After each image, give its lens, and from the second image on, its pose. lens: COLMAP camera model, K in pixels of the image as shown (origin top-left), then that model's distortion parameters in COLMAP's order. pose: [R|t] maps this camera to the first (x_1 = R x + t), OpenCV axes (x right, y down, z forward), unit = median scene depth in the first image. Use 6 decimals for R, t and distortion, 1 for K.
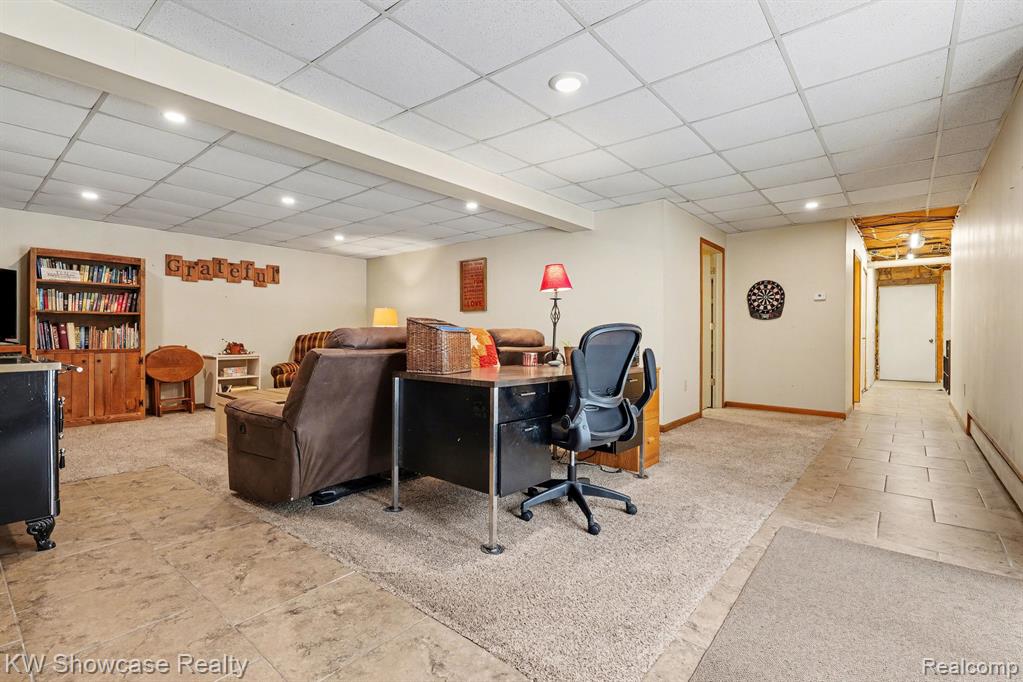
lens RADIAL K [[473.2, 0, 511.7], [0, 473.2, 342.3], [0, 0, 1]] dist [0.002178, -0.001944]
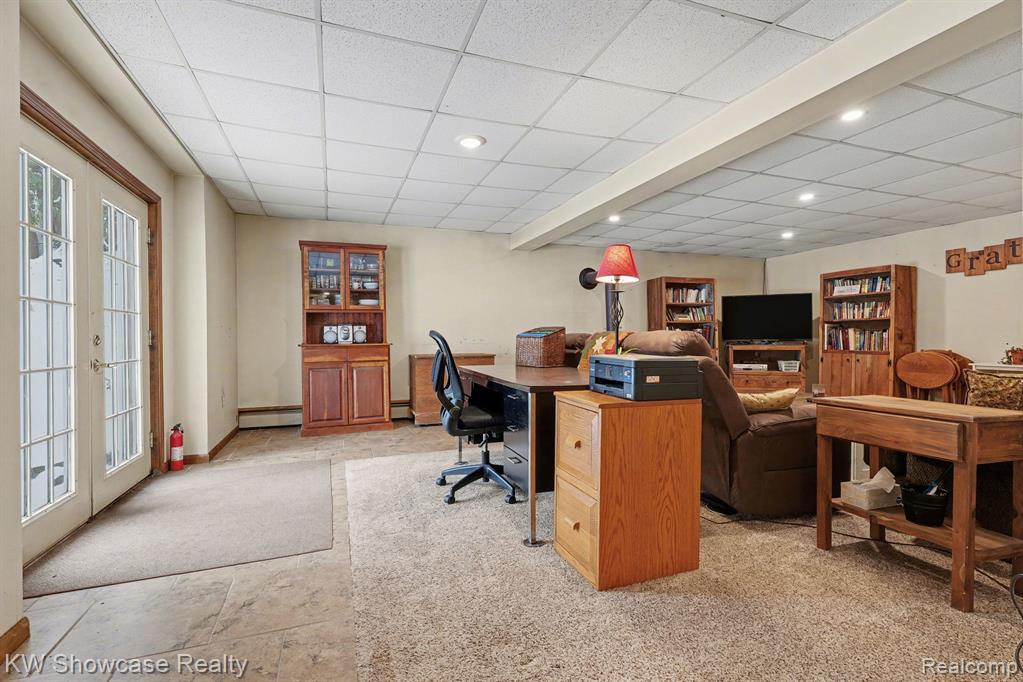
lens RADIAL K [[473.2, 0, 508.6], [0, 473.2, 337.5], [0, 0, 1]] dist [0.002178, -0.001944]
pose [[-0.497661, -0.002221, -0.867369, 0.562114], [-0.012180, 0.999916, 0.004429, -0.011908], [0.867286, 0.012769, -0.497647, 0.821650]]
